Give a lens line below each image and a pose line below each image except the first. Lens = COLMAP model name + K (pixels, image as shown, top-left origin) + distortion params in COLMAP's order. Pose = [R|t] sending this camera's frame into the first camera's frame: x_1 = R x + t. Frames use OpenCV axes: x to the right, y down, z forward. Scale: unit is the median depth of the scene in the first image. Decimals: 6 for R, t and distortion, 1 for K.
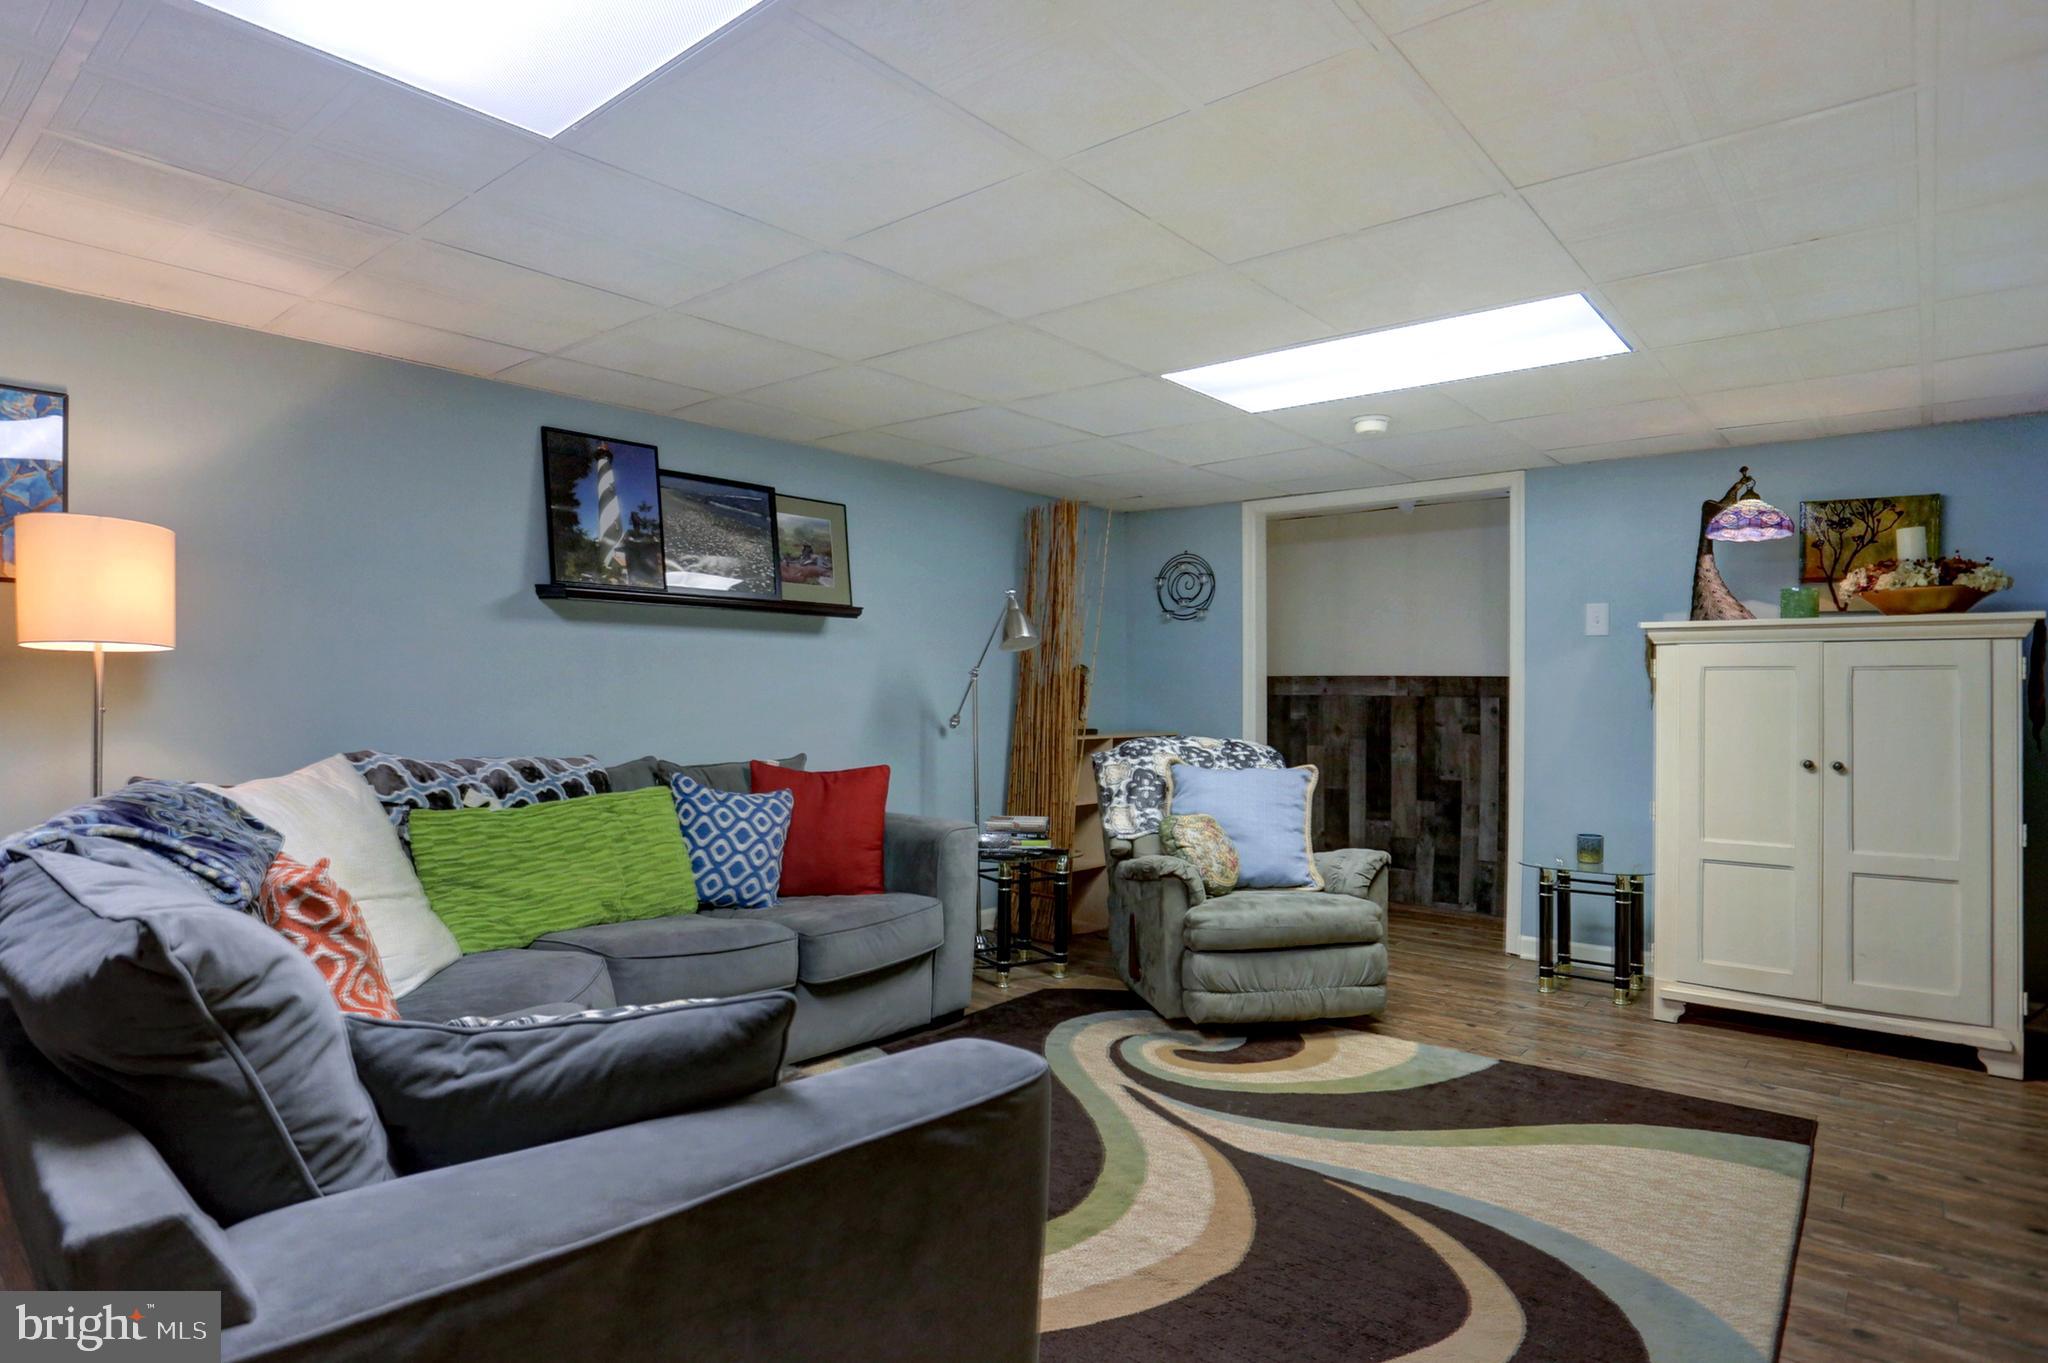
lens RADIAL K [[1101.8, 0, 1068.7], [0, 1101.8, 694.5], [0, 0, 1]] dist [-0.062328, 0.023276]
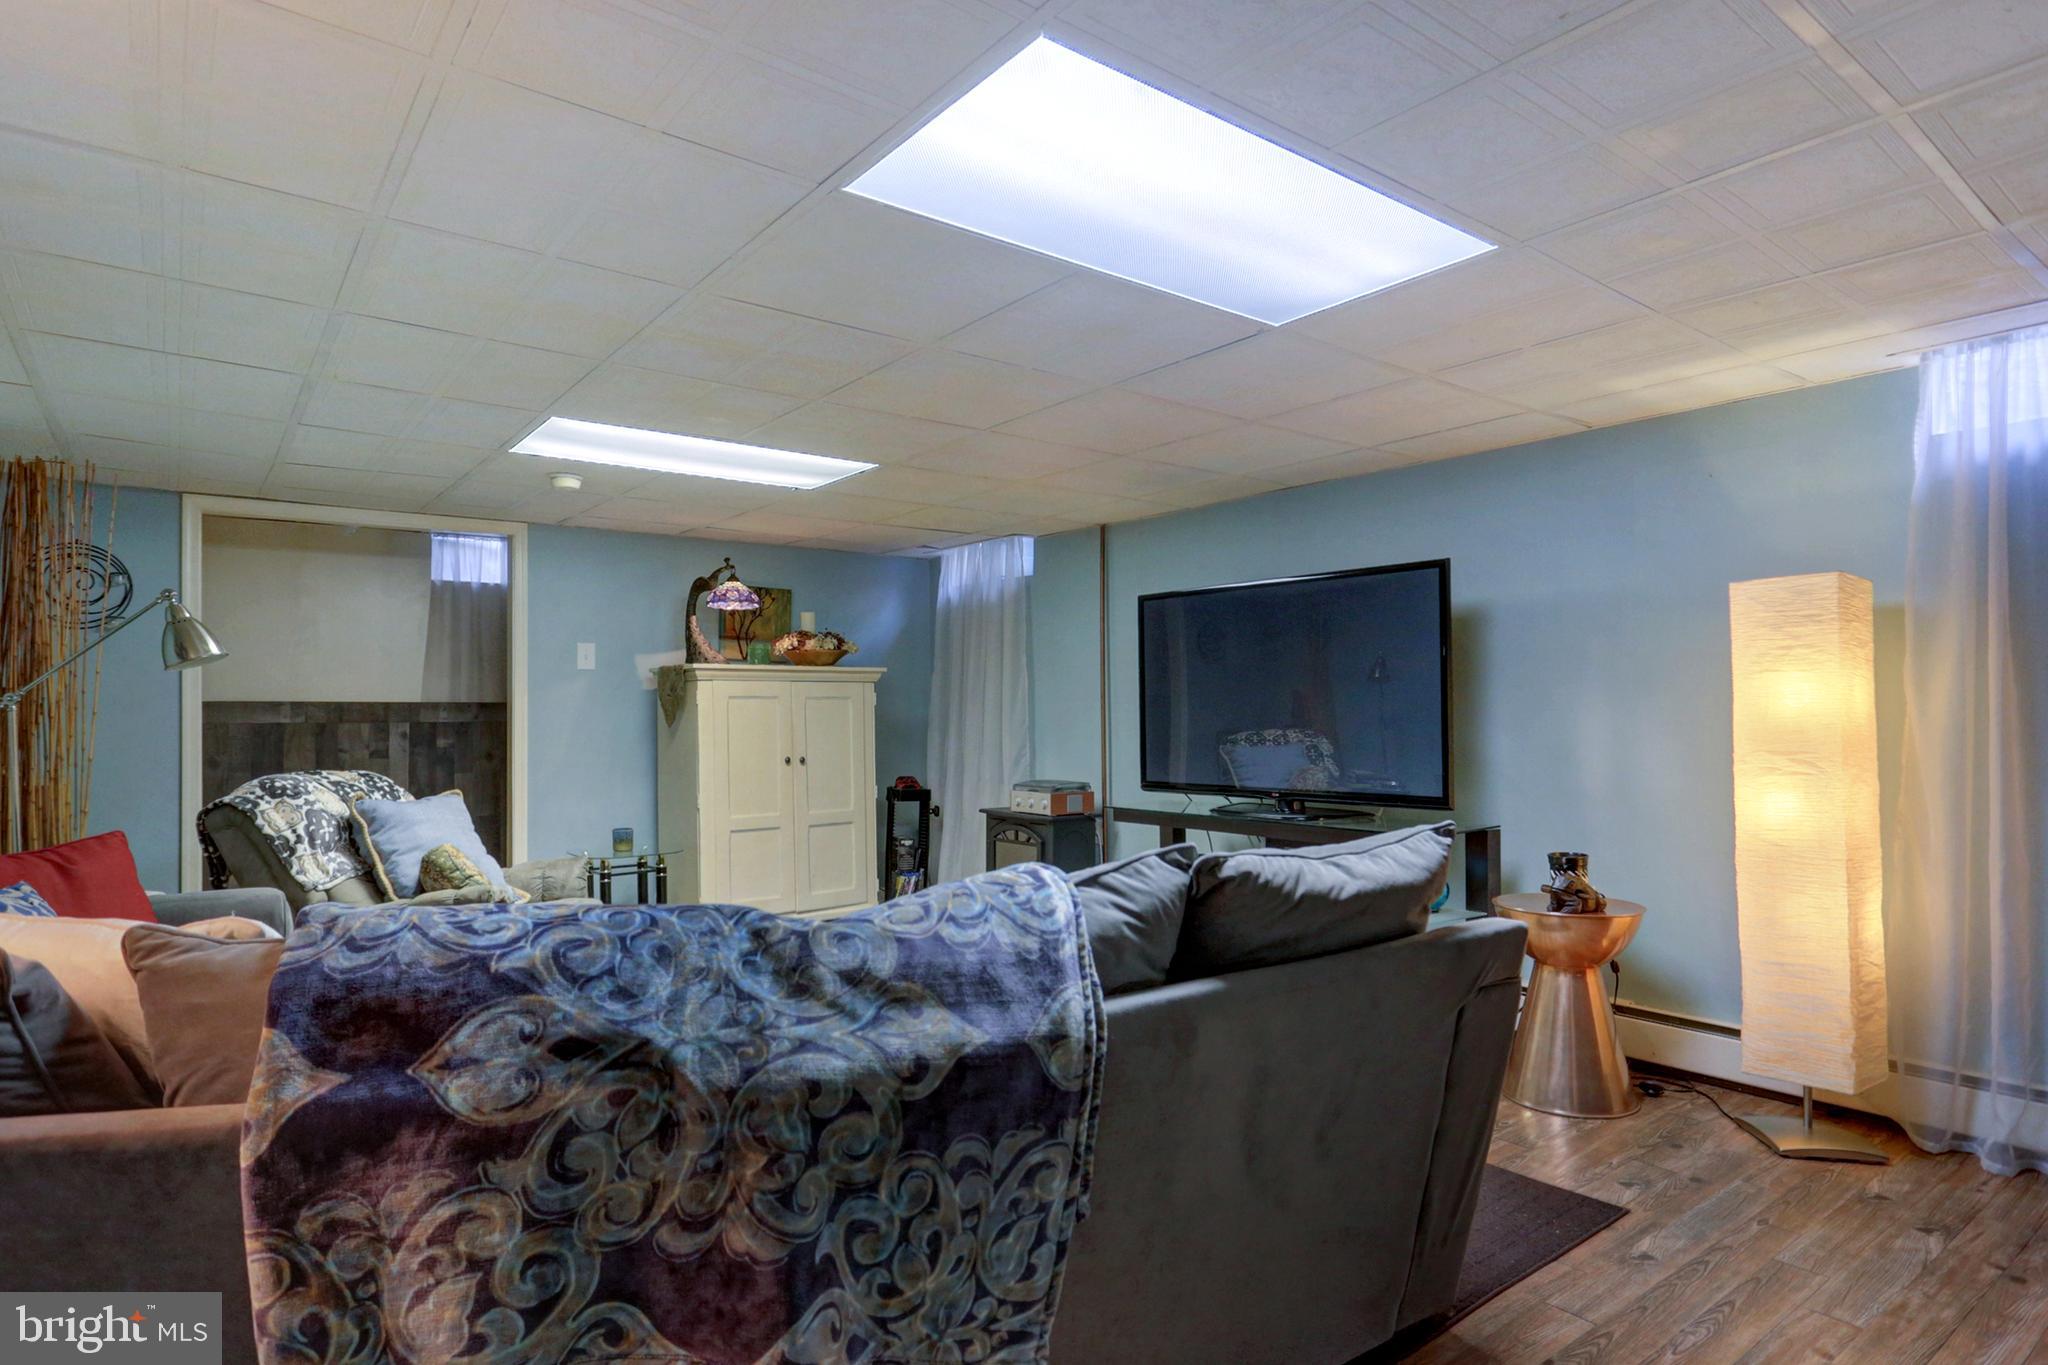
lens RADIAL K [[1101.8, 0, 1031.9], [0, 1101.8, 701.5], [0, 0, 1]] dist [-0.062328, 0.023276]
pose [[0.218499, 0.001369, 0.975836, -0.625479], [0.013176, 0.999904, -0.004353, -0.006339], [-0.975748, 0.013809, 0.218460, 0.246682]]
